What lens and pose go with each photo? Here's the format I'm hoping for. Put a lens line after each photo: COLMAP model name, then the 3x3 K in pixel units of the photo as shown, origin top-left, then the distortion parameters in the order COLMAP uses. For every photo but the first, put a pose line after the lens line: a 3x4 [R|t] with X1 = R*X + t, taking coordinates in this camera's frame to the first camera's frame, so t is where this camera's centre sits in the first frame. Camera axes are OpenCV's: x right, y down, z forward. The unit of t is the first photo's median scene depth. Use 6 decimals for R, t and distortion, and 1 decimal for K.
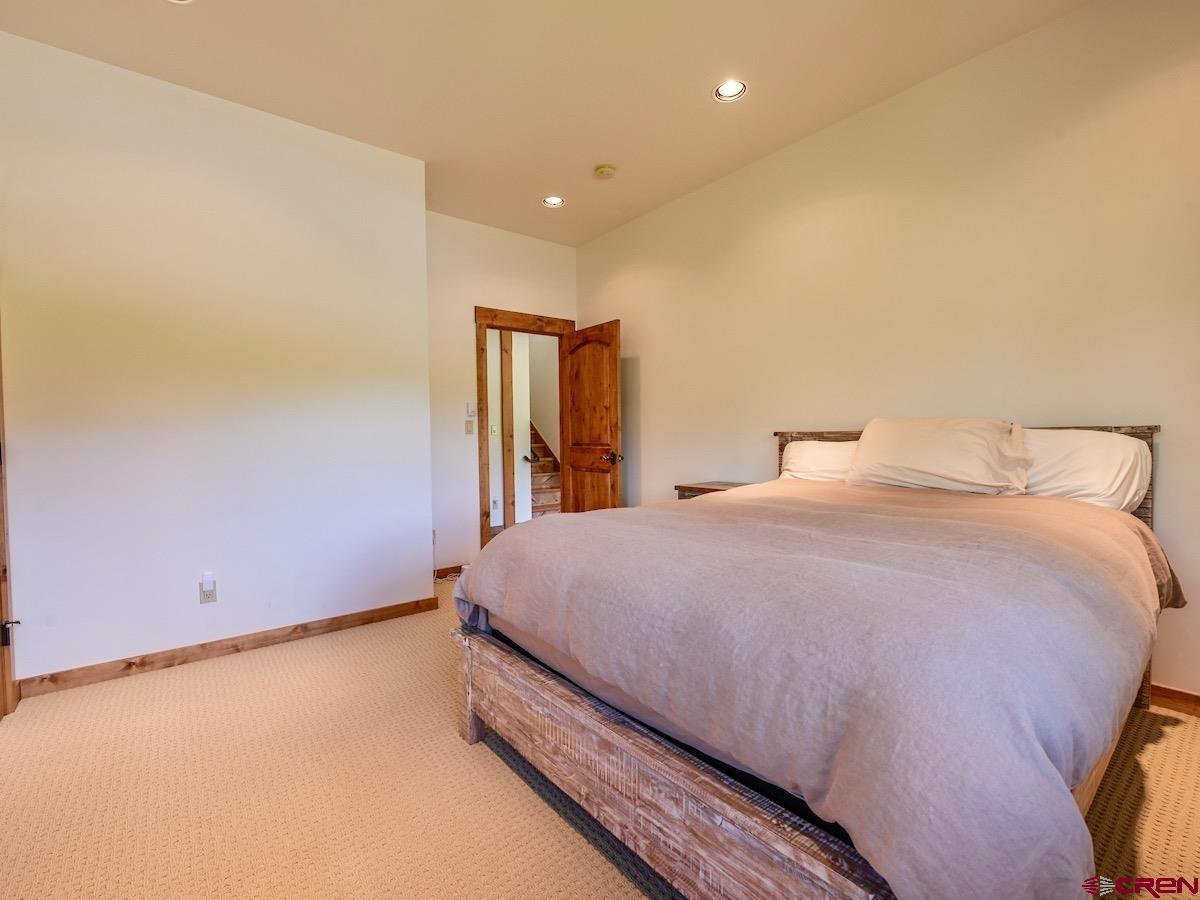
lens RADIAL K [[533.6, 0, 598.6], [0, 533.6, 452.5], [0, 0, 1]] dist [-0.008862, 0.000088]
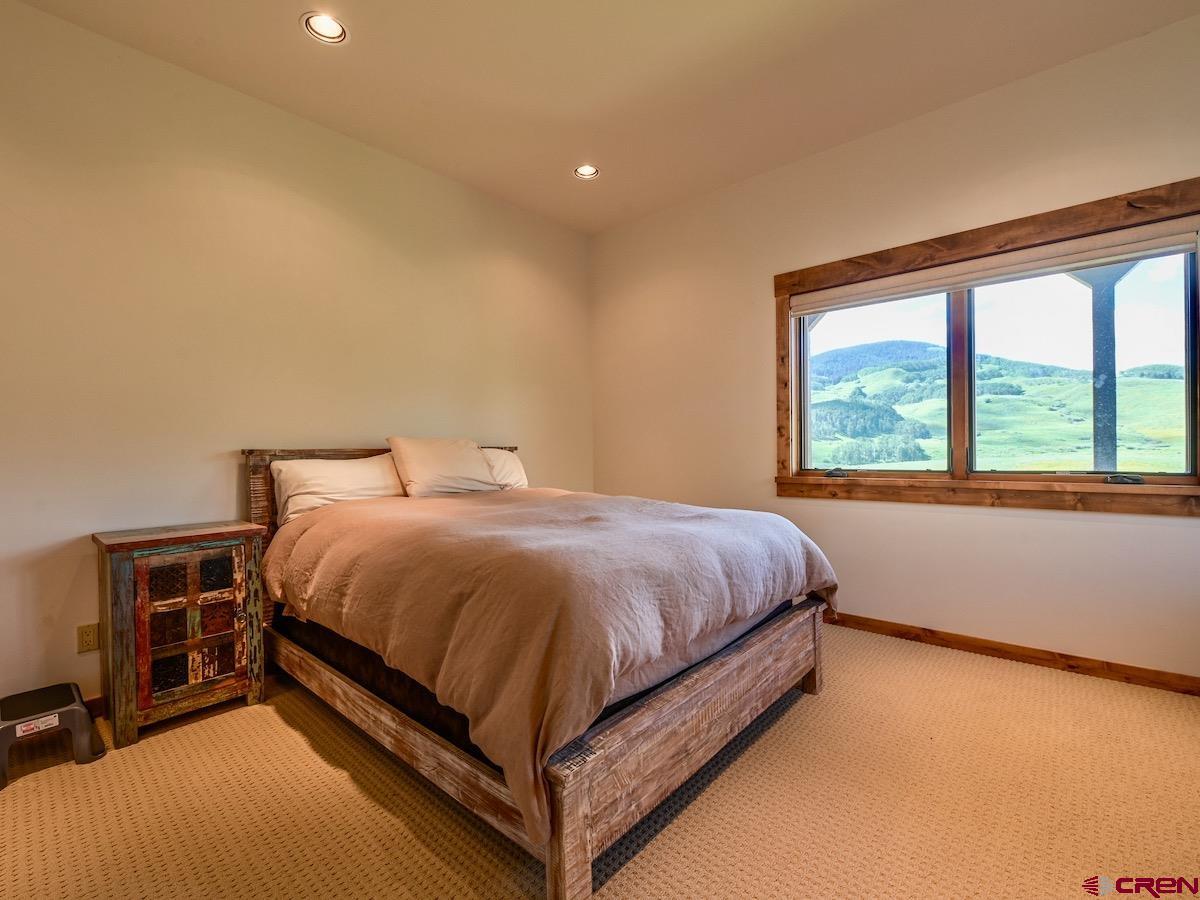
lens RADIAL K [[515.3, 0, 590.3], [0, 515.3, 451.7], [0, 0, 1]] dist [-0.003377, -0.005386]
pose [[-0.138445, 0.006800, 0.990347, -1.062787], [0.046160, 0.998934, -0.000406, -0.026355], [-0.989294, 0.045659, -0.138612, 1.304748]]
